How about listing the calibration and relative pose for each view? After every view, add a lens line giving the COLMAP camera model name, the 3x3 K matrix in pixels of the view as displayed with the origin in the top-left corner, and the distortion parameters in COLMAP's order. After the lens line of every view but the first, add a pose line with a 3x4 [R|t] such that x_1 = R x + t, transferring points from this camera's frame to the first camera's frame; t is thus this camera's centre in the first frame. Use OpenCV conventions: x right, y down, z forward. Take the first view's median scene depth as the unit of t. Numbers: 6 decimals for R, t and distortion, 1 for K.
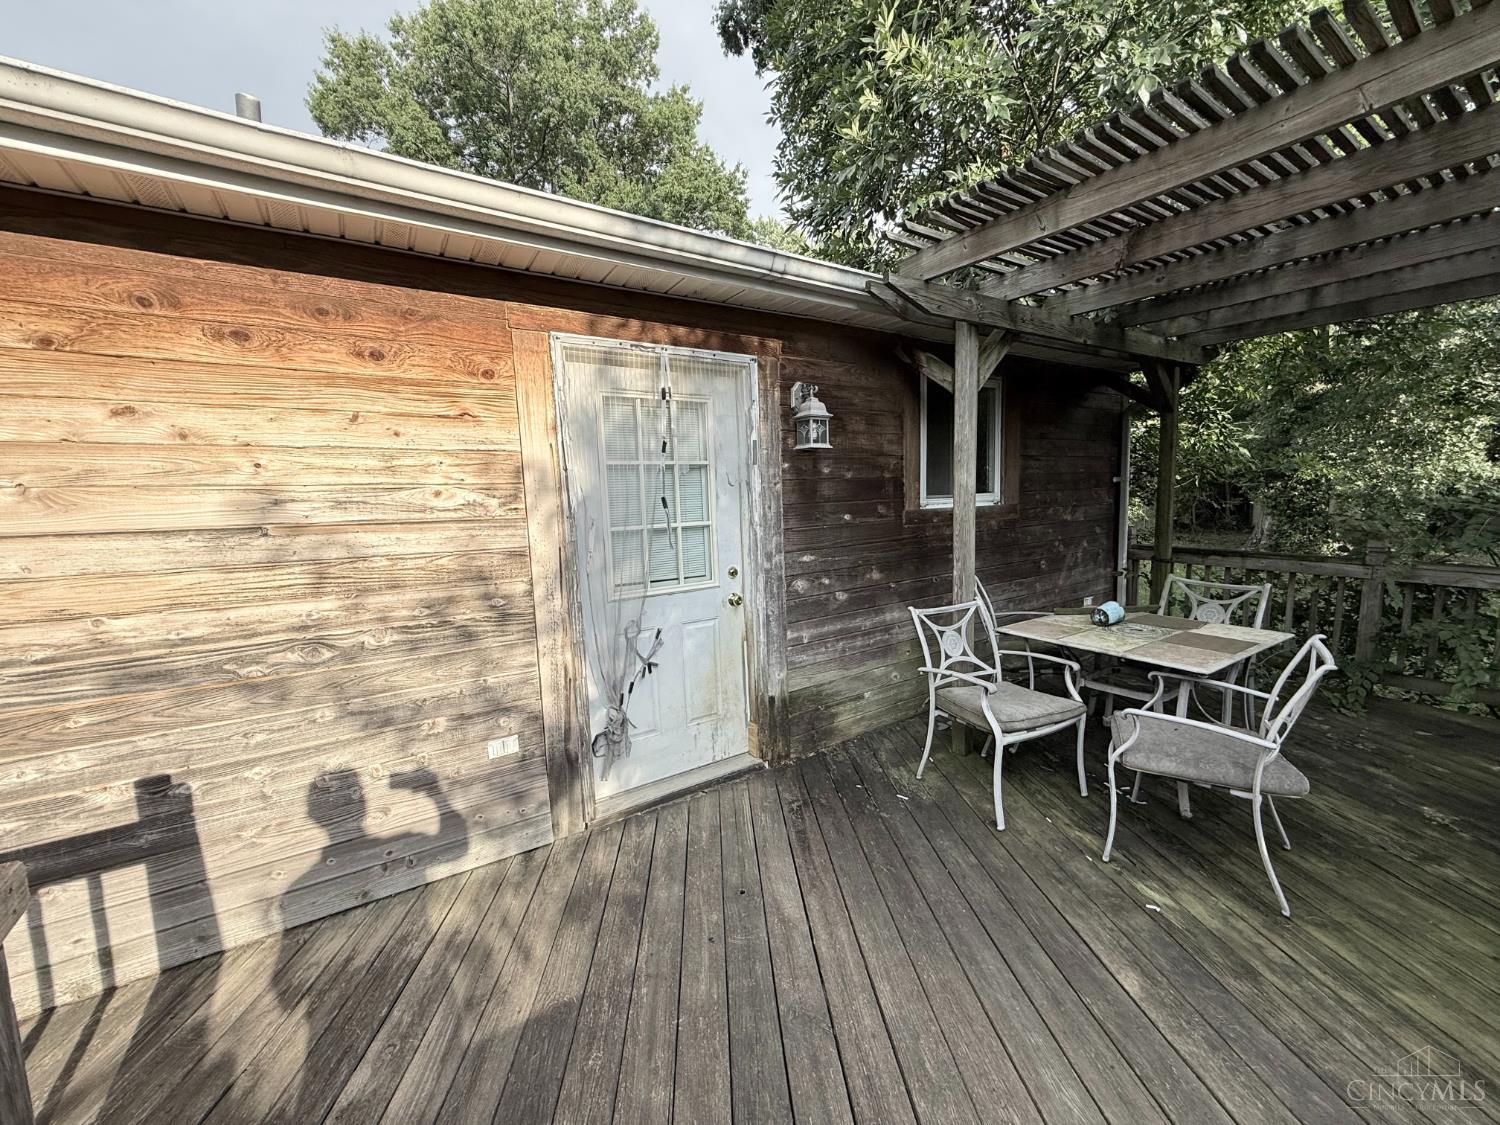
lens RADIAL K [[603.9, 0, 746.6], [0, 603.9, 558.2], [0, 0, 1]] dist [0.001267, 0.000157]
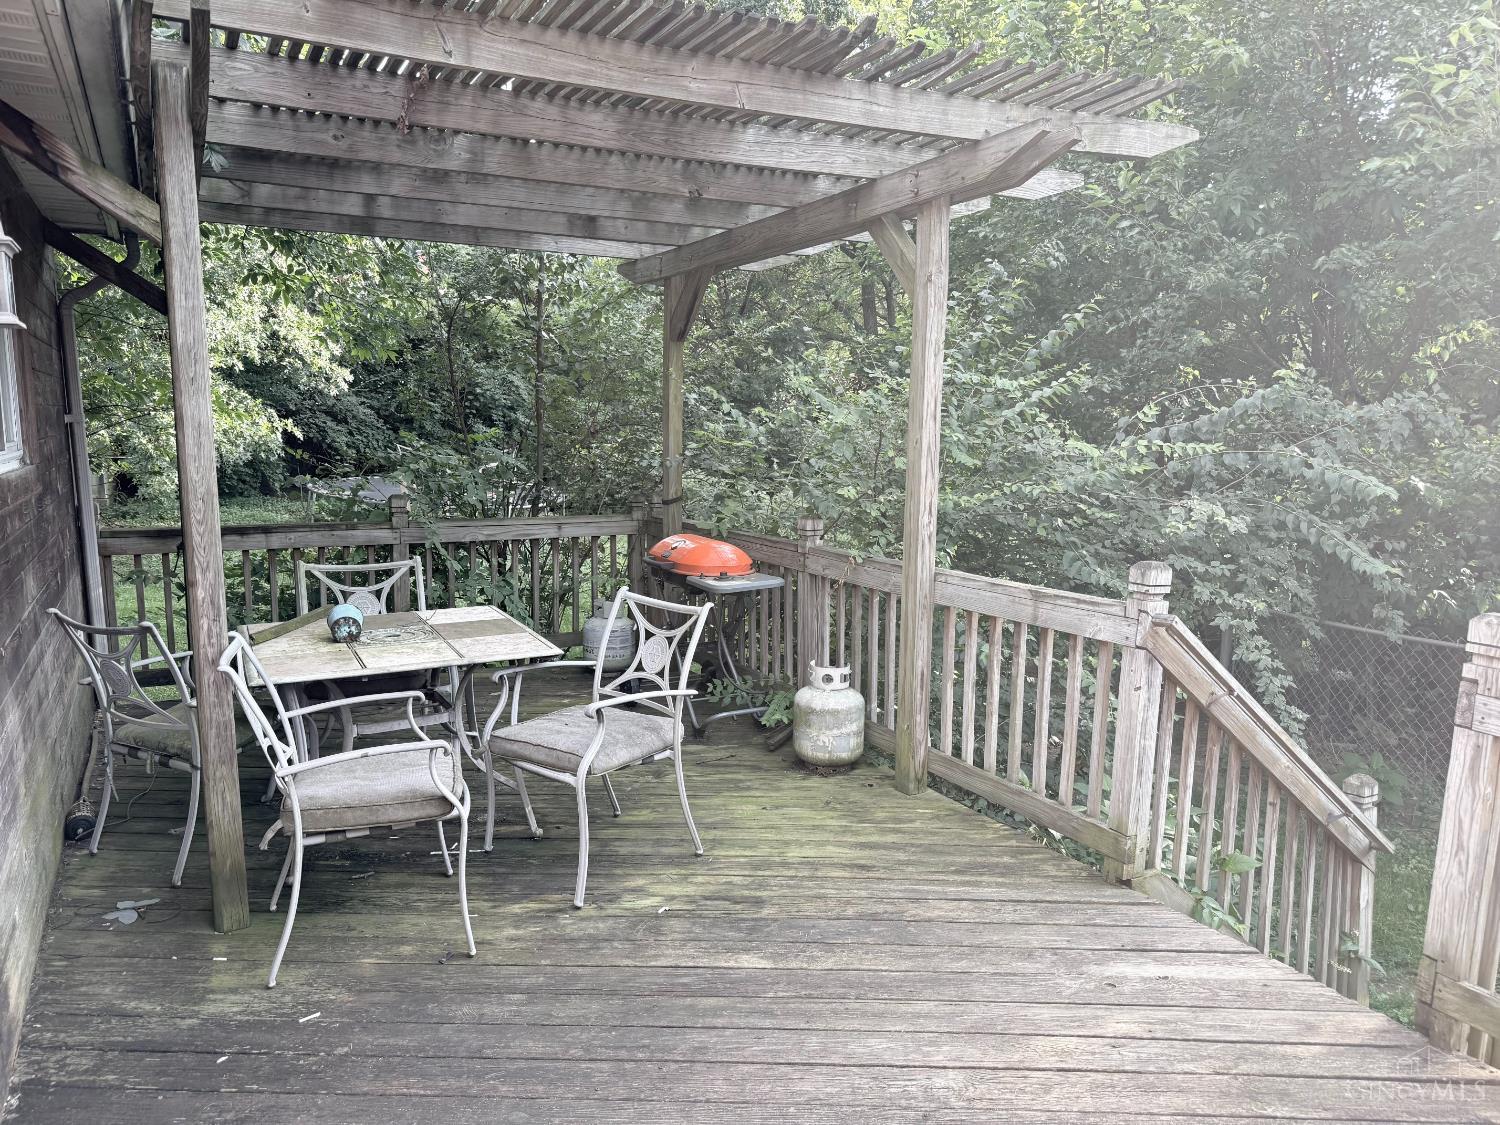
lens RADIAL K [[1067.9, 0, 750.0], [0, 1067.9, 562.5], [0, 0, 1]] dist [0.079452, -0.113563]
pose [[0.088586, -0.111784, 0.989776, -0.649358], [0.113053, 0.988390, 0.101509, -0.053815], [-0.989632, 0.102905, 0.100195, 0.532592]]
